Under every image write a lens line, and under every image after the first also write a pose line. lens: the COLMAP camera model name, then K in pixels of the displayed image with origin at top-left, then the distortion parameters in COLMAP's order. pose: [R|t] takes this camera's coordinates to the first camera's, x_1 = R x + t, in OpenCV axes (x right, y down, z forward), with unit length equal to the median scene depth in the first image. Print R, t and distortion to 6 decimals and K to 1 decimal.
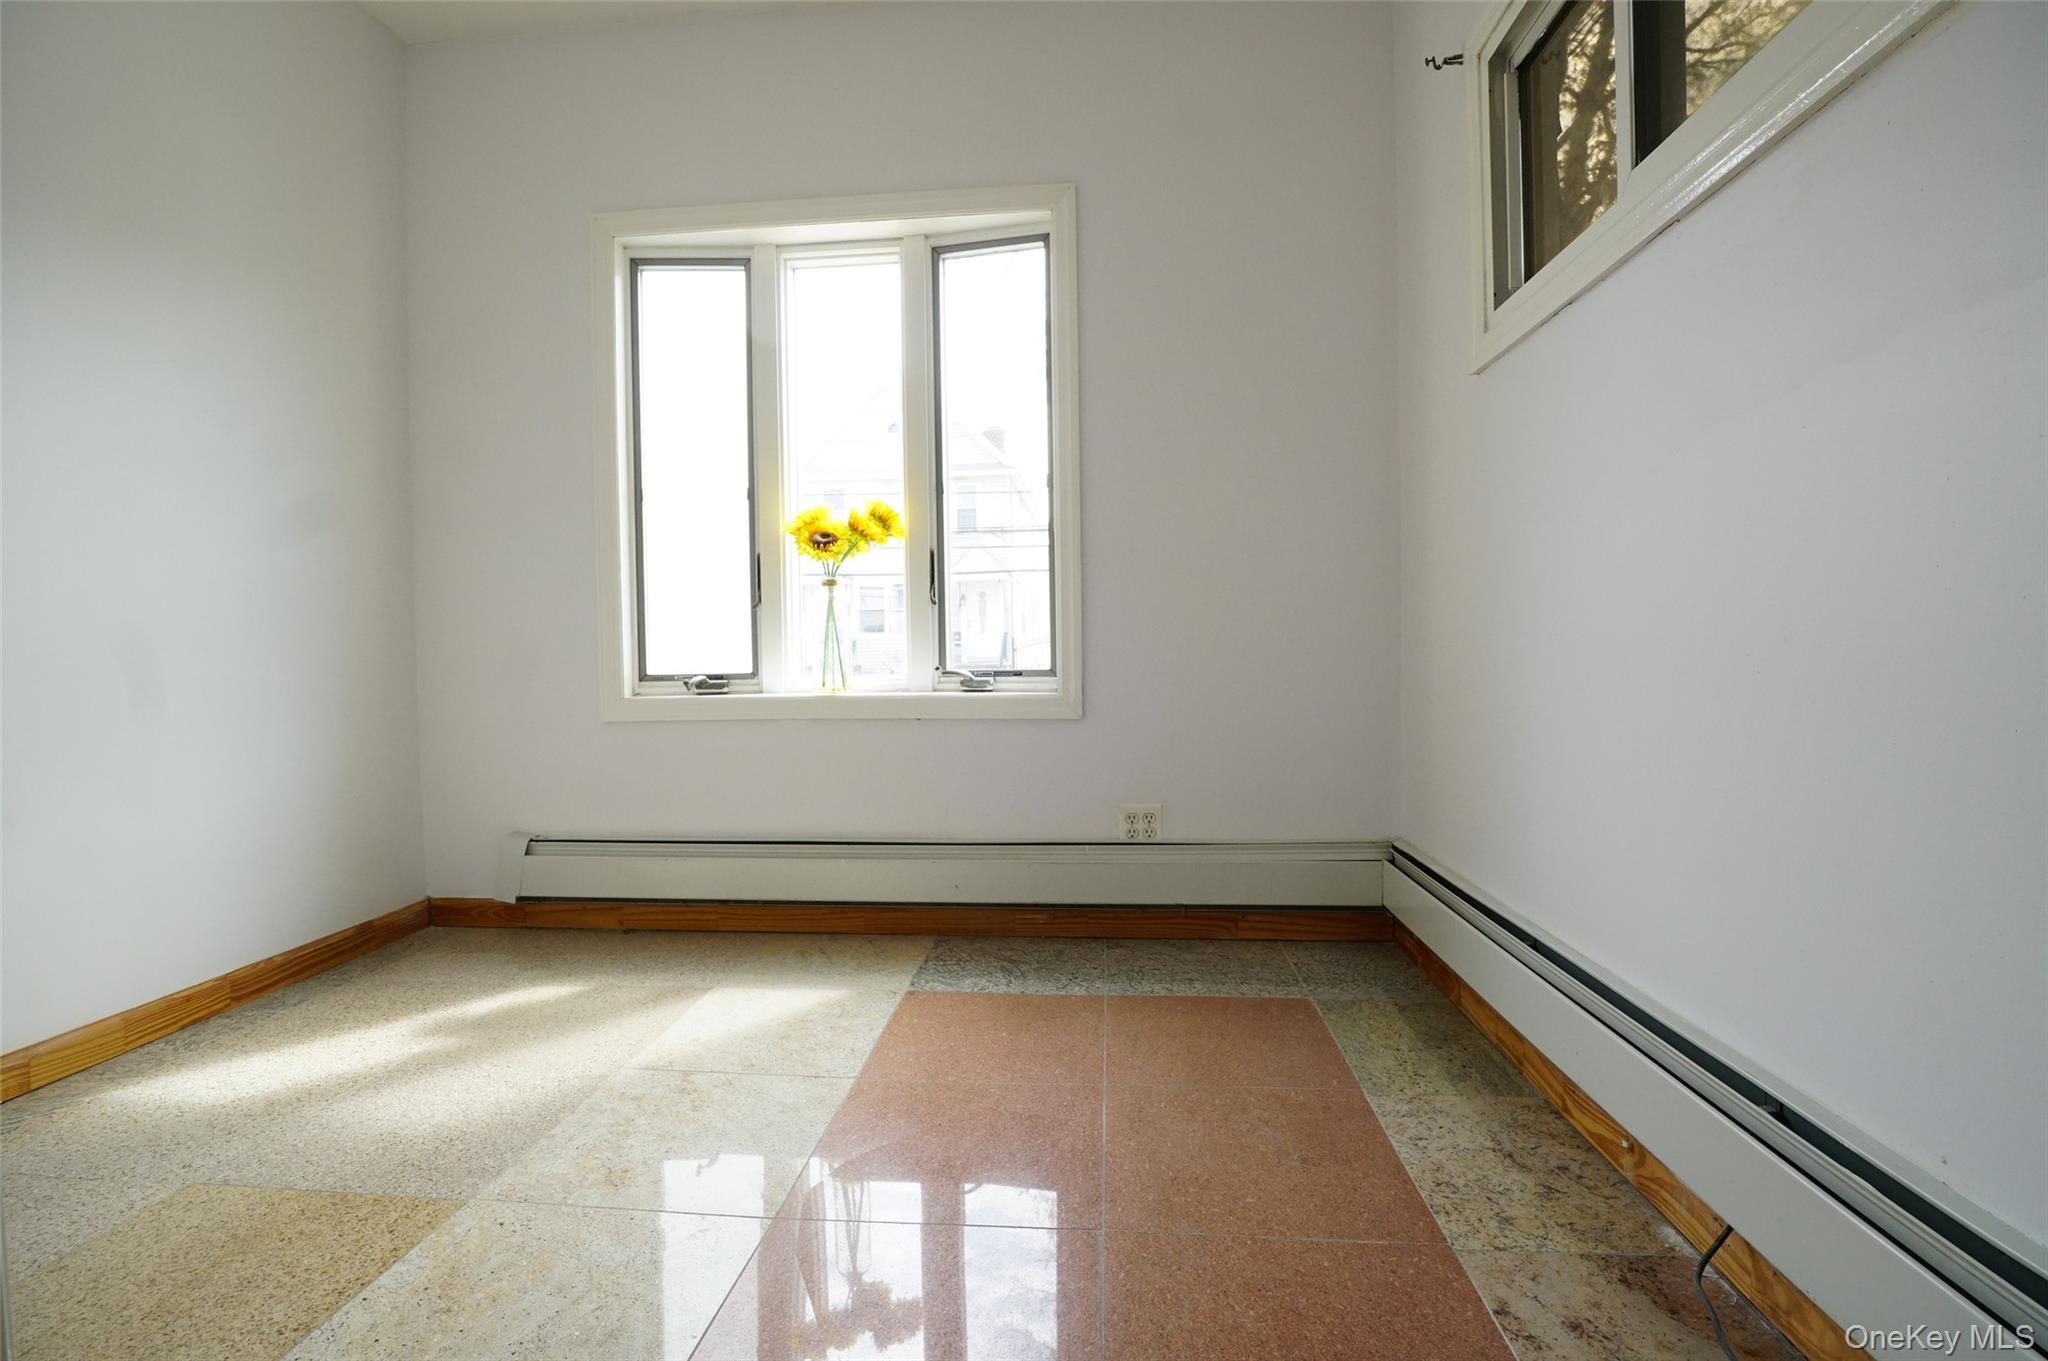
lens RADIAL K [[988.7, 0, 1011.1], [0, 988.7, 682.8], [0, 0, 1]] dist [-0.046644, 0.011562]
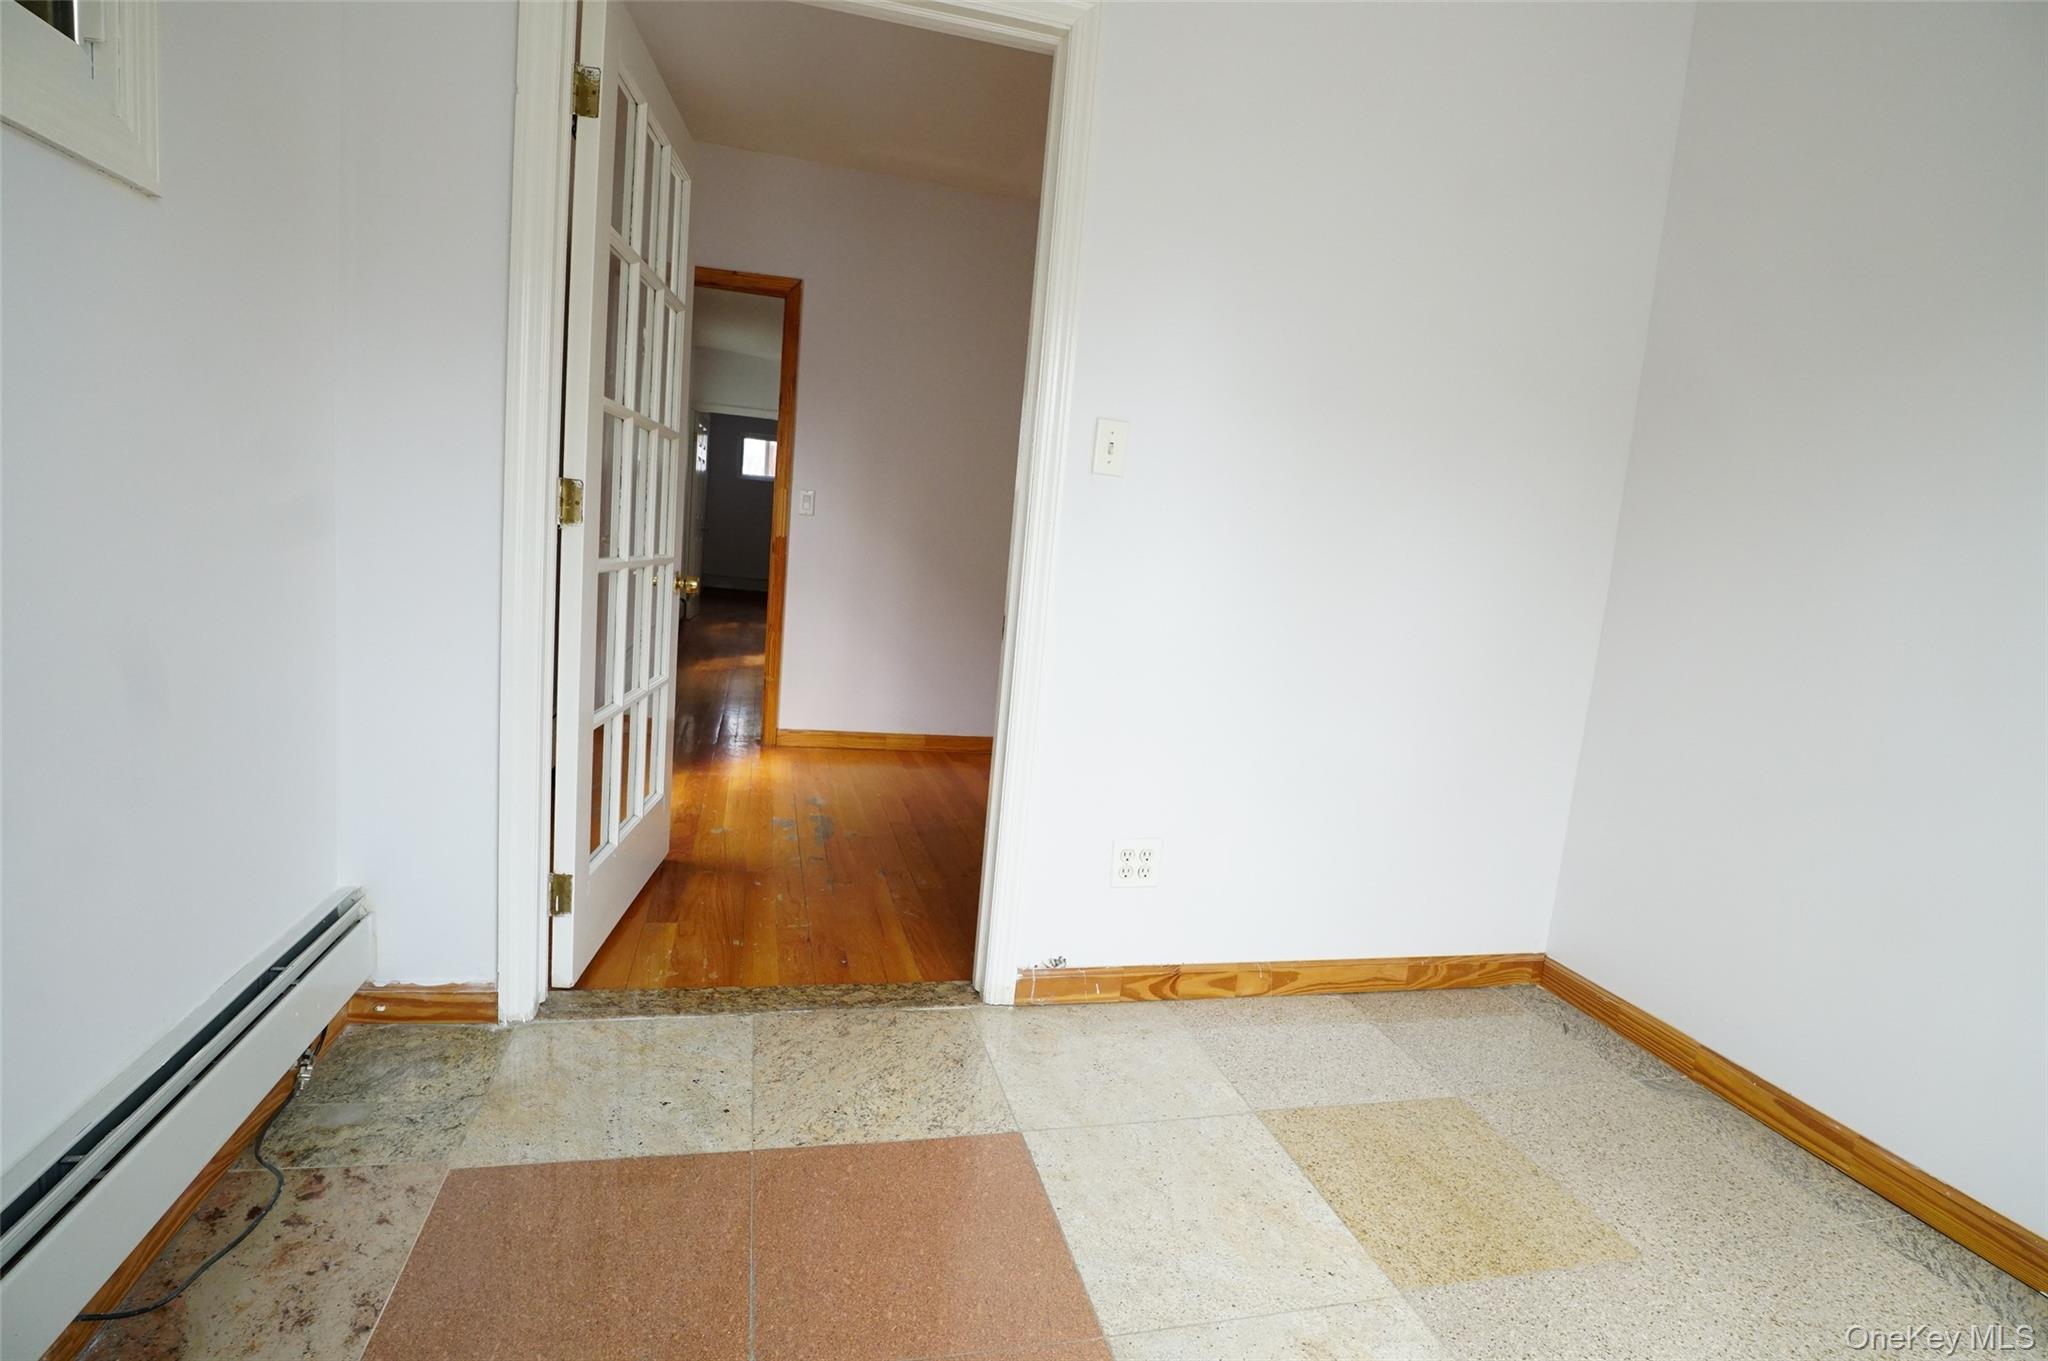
lens RADIAL K [[988.7, 0, 1011.1], [0, 988.7, 682.8], [0, 0, 1]] dist [-0.046644, 0.011562]
pose [[-0.934408, -0.017936, -0.355754, 0.218833], [-0.089229, 0.978675, 0.185022, -0.274428], [0.344849, 0.204630, -0.916082, 1.933905]]
